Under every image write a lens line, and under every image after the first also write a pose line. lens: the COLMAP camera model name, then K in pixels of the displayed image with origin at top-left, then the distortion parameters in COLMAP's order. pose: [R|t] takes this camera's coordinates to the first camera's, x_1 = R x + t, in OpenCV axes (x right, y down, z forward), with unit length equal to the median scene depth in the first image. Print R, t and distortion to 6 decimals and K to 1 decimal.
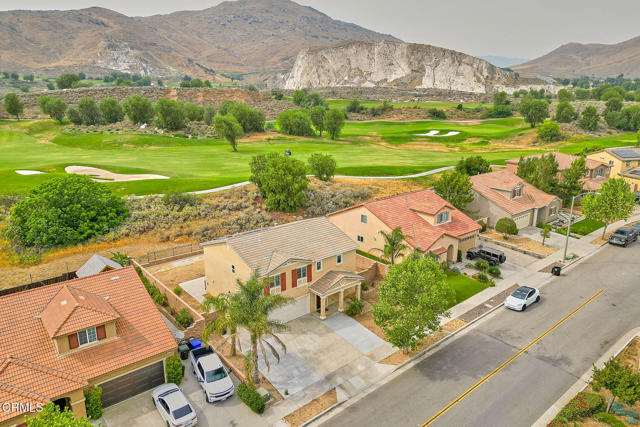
lens RADIAL K [[447.6, 0, 319.5], [0, 447.6, 210.2], [0, 0, 1]] dist [0.067623, -0.061805]
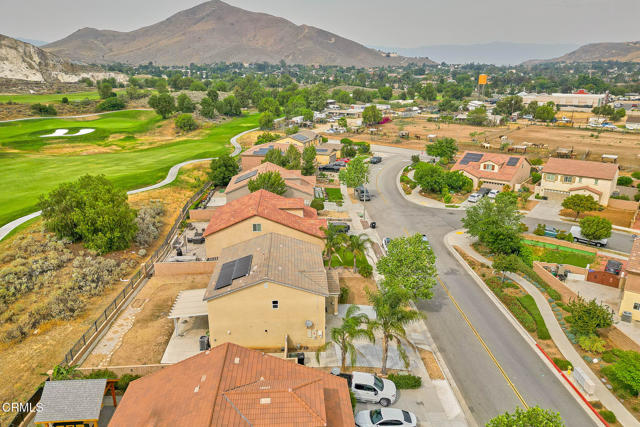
lens RADIAL K [[447.6, 0, 319.7], [0, 447.6, 213.8], [0, 0, 1]] dist [0.067623, -0.061805]
pose [[0.591636, -0.242222, 0.768957, -0.268783], [0.211558, 0.967019, 0.141839, -0.056876], [-0.777952, 0.078762, 0.623367, 0.097204]]
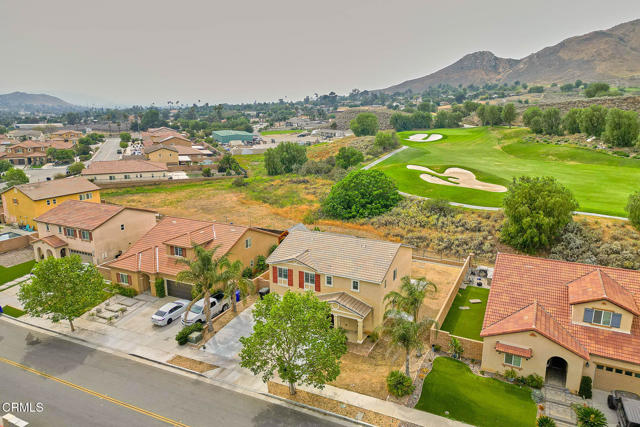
lens RADIAL K [[447.6, 0, 319.3], [0, 447.6, 210.8], [0, 0, 1]] dist [0.067623, -0.061805]
pose [[0.400566, 0.215861, -0.890478, 0.271447], [-0.232295, 0.964027, 0.129196, -0.047255], [0.886333, 0.155102, 0.436300, 0.173215]]
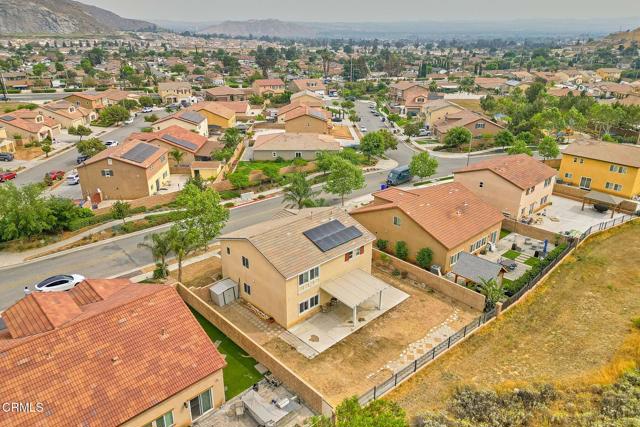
lens RADIAL K [[447.6, 0, 319.8], [0, 447.6, 213.6], [0, 0, 1]] dist [0.067623, -0.061805]
pose [[-0.997958, 0.023627, -0.059339, -0.029251], [-0.017063, 0.796671, 0.604172, -0.200886], [0.061548, 0.603951, -0.794642, 0.620731]]
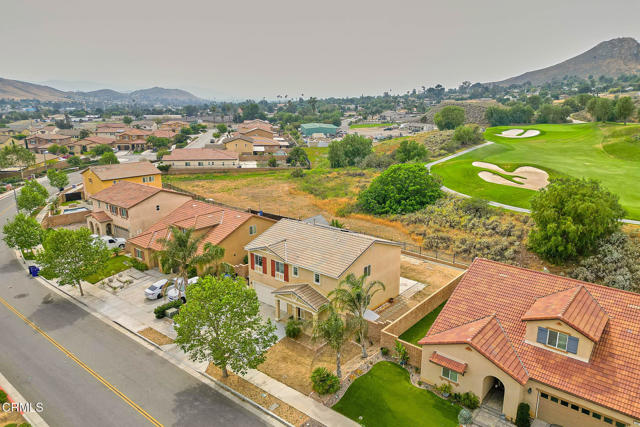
lens RADIAL K [[447.6, 0, 318.9], [0, 447.6, 211.1], [0, 0, 1]] dist [0.067623, -0.061805]
pose [[0.172453, 0.245354, -0.953971, 0.295620], [-0.251608, 0.947325, 0.198161, -0.067145], [0.952341, 0.205854, 0.225102, 0.262459]]
